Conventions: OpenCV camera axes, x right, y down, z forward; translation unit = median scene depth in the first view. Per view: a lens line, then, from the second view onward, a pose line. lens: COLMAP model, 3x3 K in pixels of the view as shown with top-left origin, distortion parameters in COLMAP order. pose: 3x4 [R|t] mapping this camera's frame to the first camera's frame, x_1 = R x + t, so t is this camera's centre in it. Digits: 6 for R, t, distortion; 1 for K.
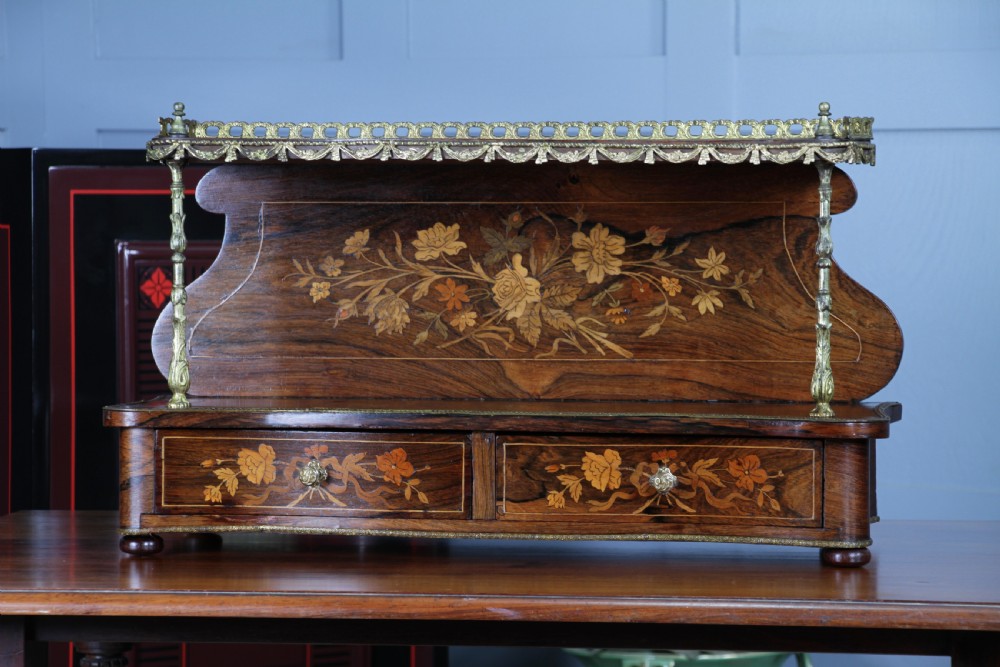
lens RADIAL K [[3685.0, 0, 500.0], [0, 3685.0, 333.5], [0, 0, 1]] dist [0.707556, 1.123577]
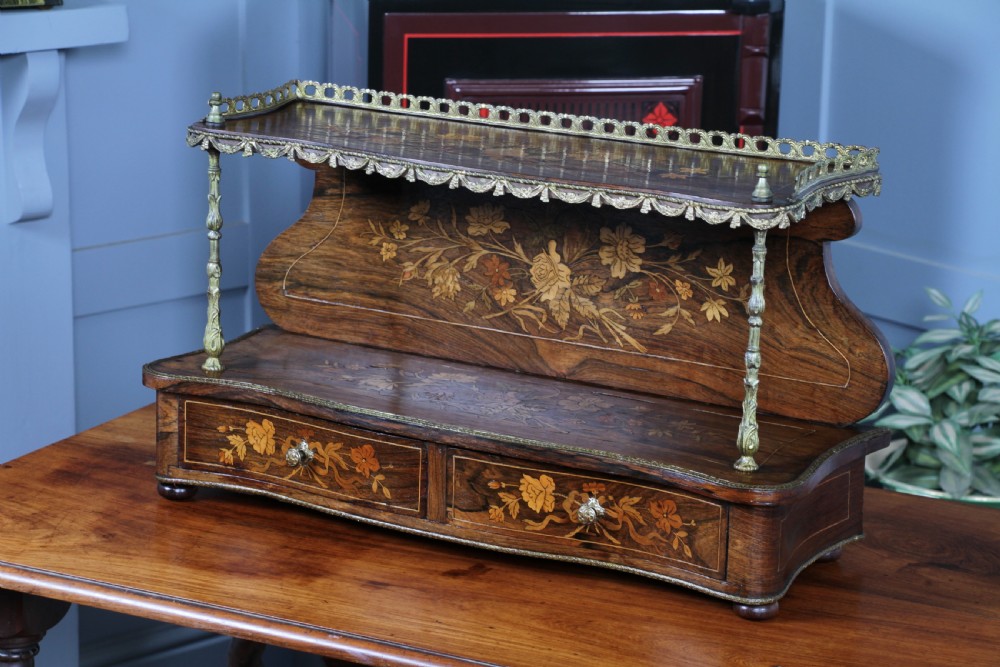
lens RADIAL K [[2937.5, 0, 500.0], [0, 2937.5, 333.5], [0, 0, 1]] dist [0.481384, -0.707979]
pose [[0.932259, 0.109698, -0.344761, 0.284961], [-0.038464, 0.977576, 0.207042, -0.170134], [0.359742, -0.179756, 0.915573, 0.232121]]
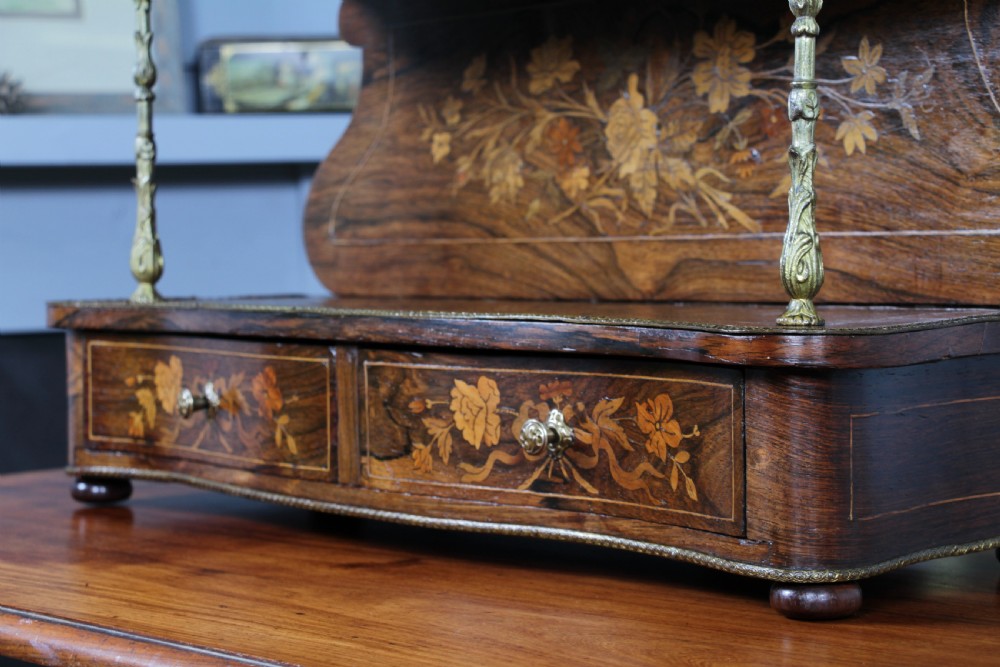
lens RADIAL K [[2286.2, 0, 500.0], [0, 2286.2, 333.5], [0, 0, 1]] dist [0.246825, -0.035818]
pose [[0.744885, 0.016212, -0.666996, 0.258167], [-0.010797, 0.999867, 0.012246, 0.019218], [0.667105, -0.001920, 0.744961, 0.698770]]
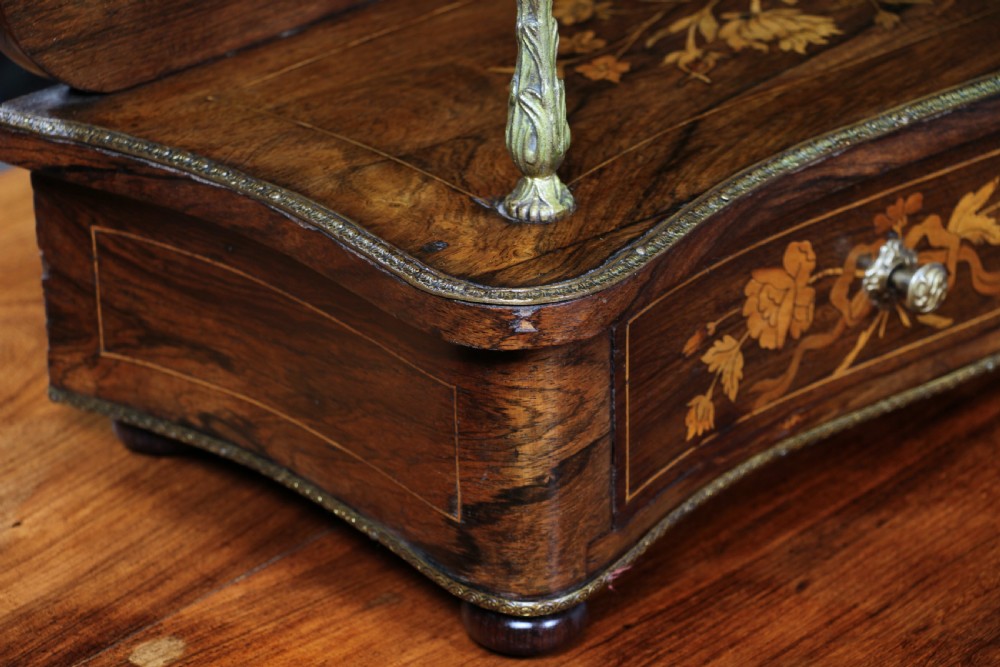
lens RADIAL K [[3398.4, 0, 500.0], [0, 3398.4, 333.5], [0, 0, 1]] dist [0.547633, 1.877400]
pose [[0.564615, -0.369946, 0.737801, -0.317666], [0.045896, 0.906610, 0.419467, -0.099241], [-0.824077, -0.202975, 0.528865, 0.819296]]
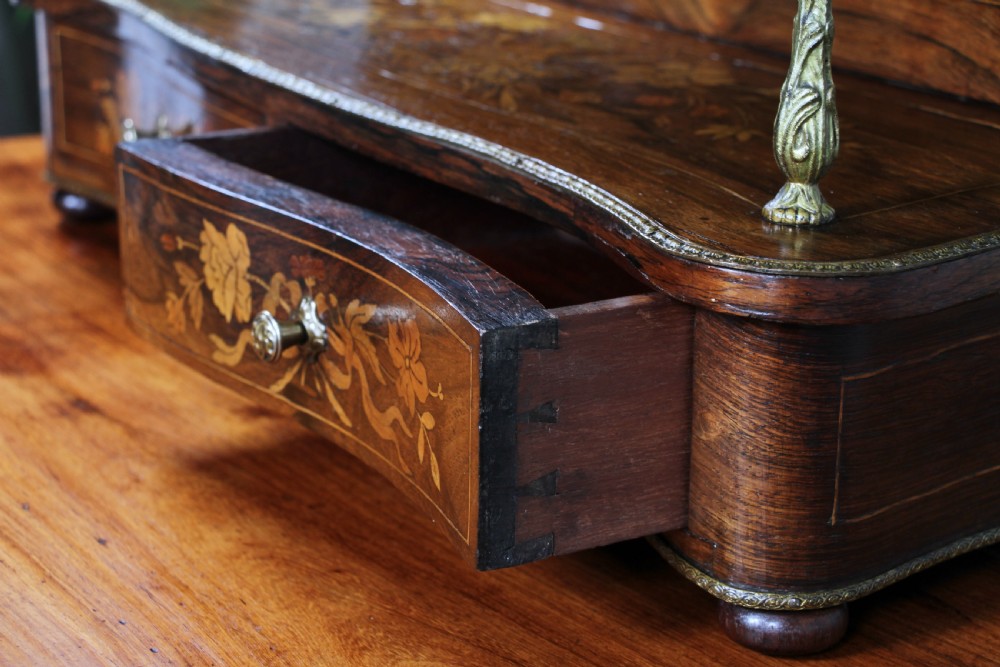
lens RADIAL K [[2212.1, 0, 515.2], [0, 2212.1, 337.7], [0, 0, 1]] dist [0.217087, -0.068020]
pose [[0.626226, 0.230241, -0.744869, 0.219525], [-0.040112, 0.963649, 0.264143, -0.020309], [0.778609, -0.135535, 0.612698, 0.809718]]
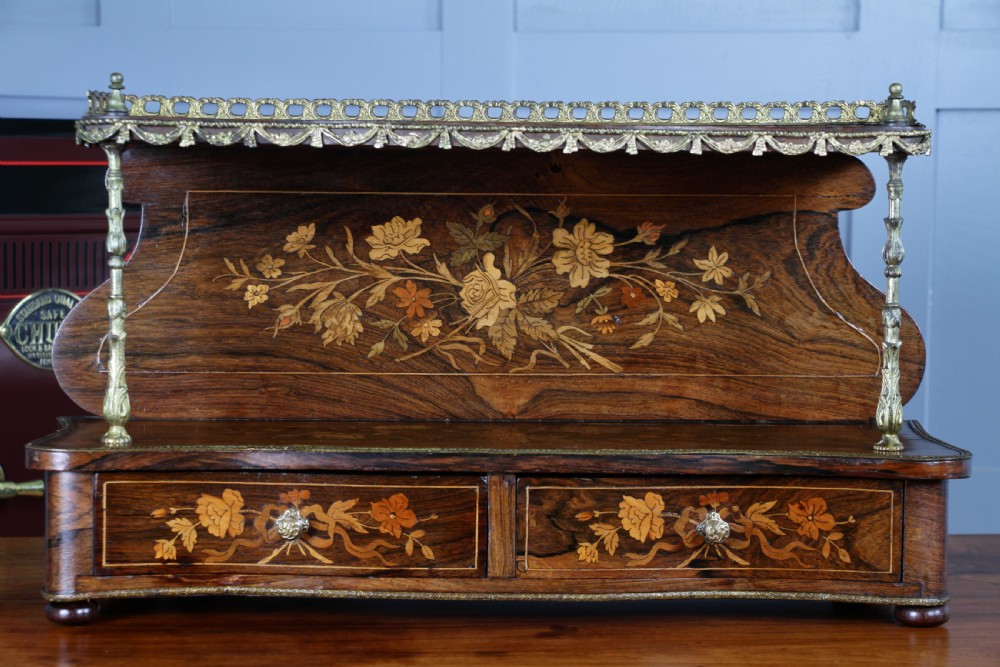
lens RADIAL K [[2641.2, 0, 500.0], [0, 2641.2, 333.5], [0, 0, 1]] dist [0.381565, -0.133508]
pose [[0.980485, -0.005488, 0.196517, -0.117186], [-0.001587, 0.999357, 0.035824, -0.025349], [-0.196587, -0.035437, 0.979846, 0.394597]]
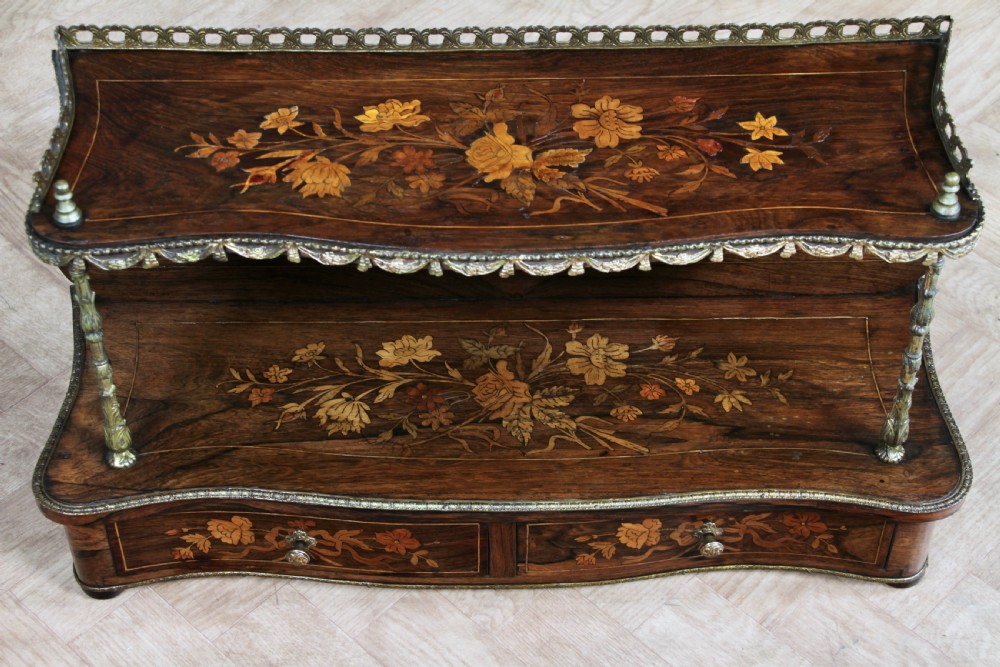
lens RADIAL K [[1846.8, 0, 500.0], [0, 1846.8, 333.5], [0, 0, 1]] dist [0.132699, 0.360305]
pose [[0.985736, -0.123110, 0.114750, -0.046554], [0.008018, 0.715411, 0.698658, -0.287066], [-0.168105, -0.687772, 0.706194, 0.695566]]
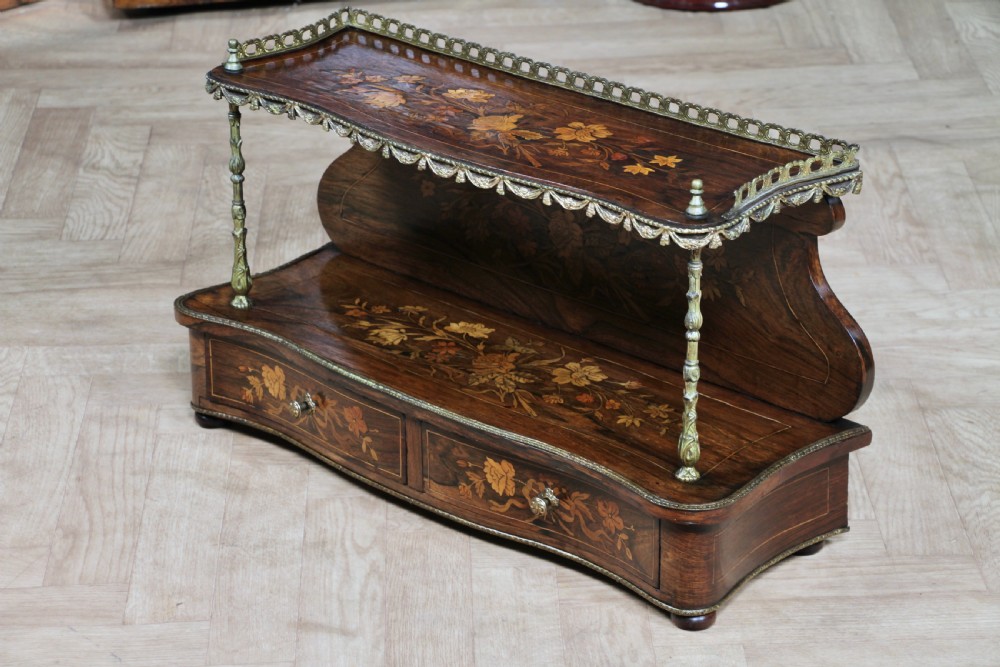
lens RADIAL K [[2937.5, 0, 500.0], [0, 2937.5, 333.5], [0, 0, 1]] dist [0.481384, -0.707979]
pose [[0.824707, 0.212777, -0.524008, 0.431731], [-0.012713, 0.933270, 0.358951, -0.283883], [0.565417, -0.289368, 0.772379, 0.354059]]
